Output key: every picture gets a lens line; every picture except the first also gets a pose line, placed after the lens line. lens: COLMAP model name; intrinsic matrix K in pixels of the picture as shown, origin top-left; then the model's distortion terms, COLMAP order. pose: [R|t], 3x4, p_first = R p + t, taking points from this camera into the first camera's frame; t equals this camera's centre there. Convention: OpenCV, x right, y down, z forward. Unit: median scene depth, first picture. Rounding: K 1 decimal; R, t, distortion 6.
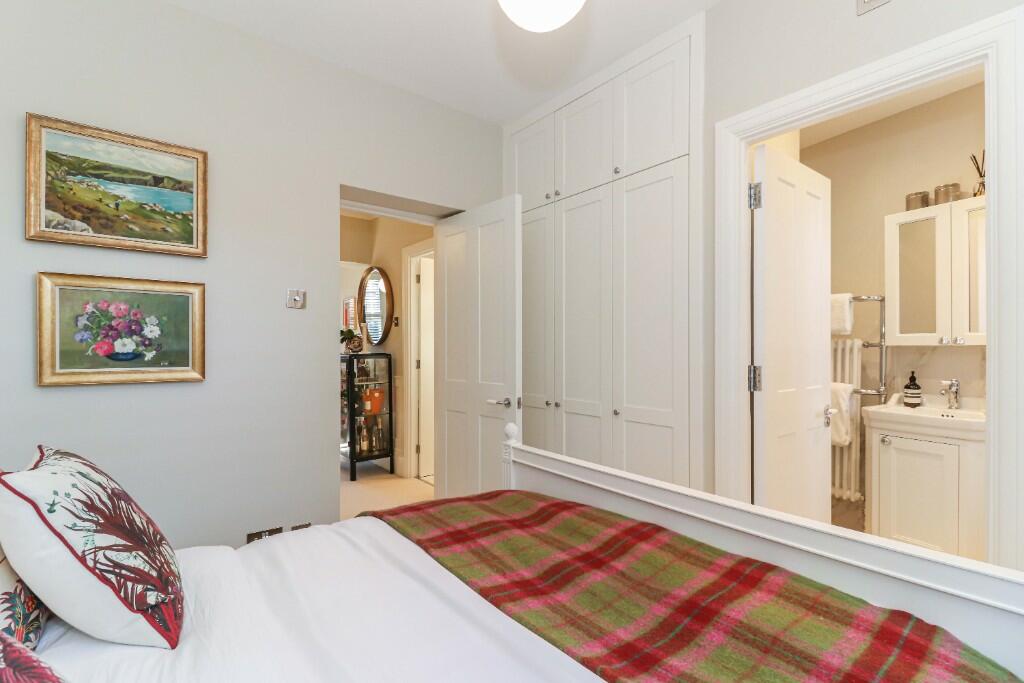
lens RADIAL K [[472.4, 0, 512.0], [0, 472.4, 341.5], [0, 0, 1]] dist [0.000701, 0.000109]
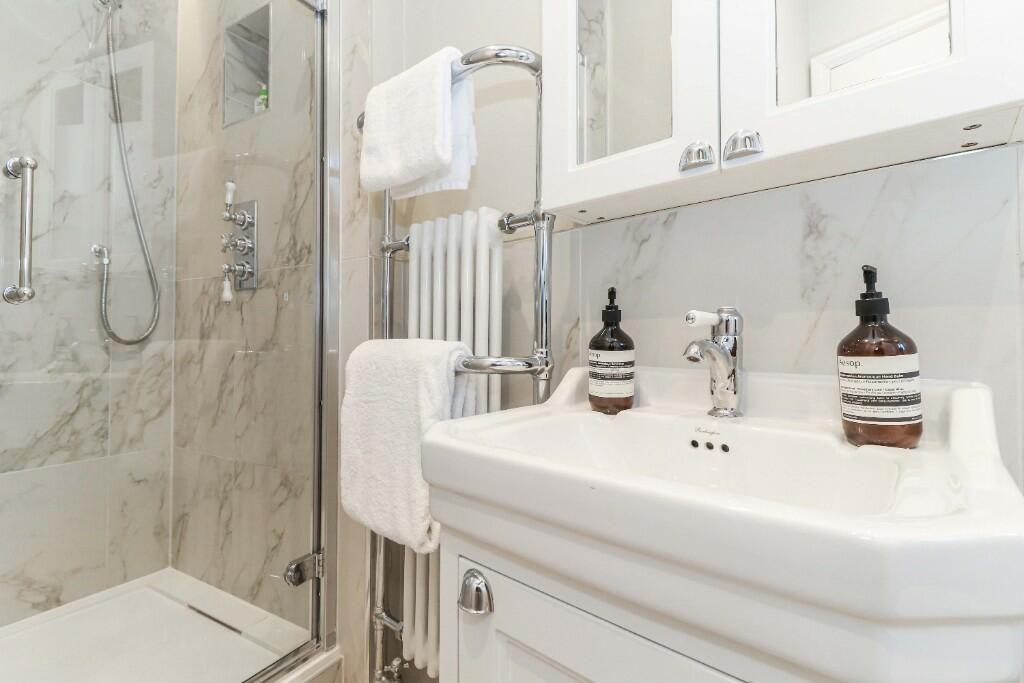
lens RADIAL K [[478.7, 0, 506.3], [0, 478.7, 330.0], [0, 0, 1]] dist [0.020664, -0.011537]
pose [[0.935082, 0.003187, 0.354417, 0.677169], [0.000499, 0.999947, -0.010308, 0.090757], [-0.354431, 0.009815, 0.935031, 0.740776]]
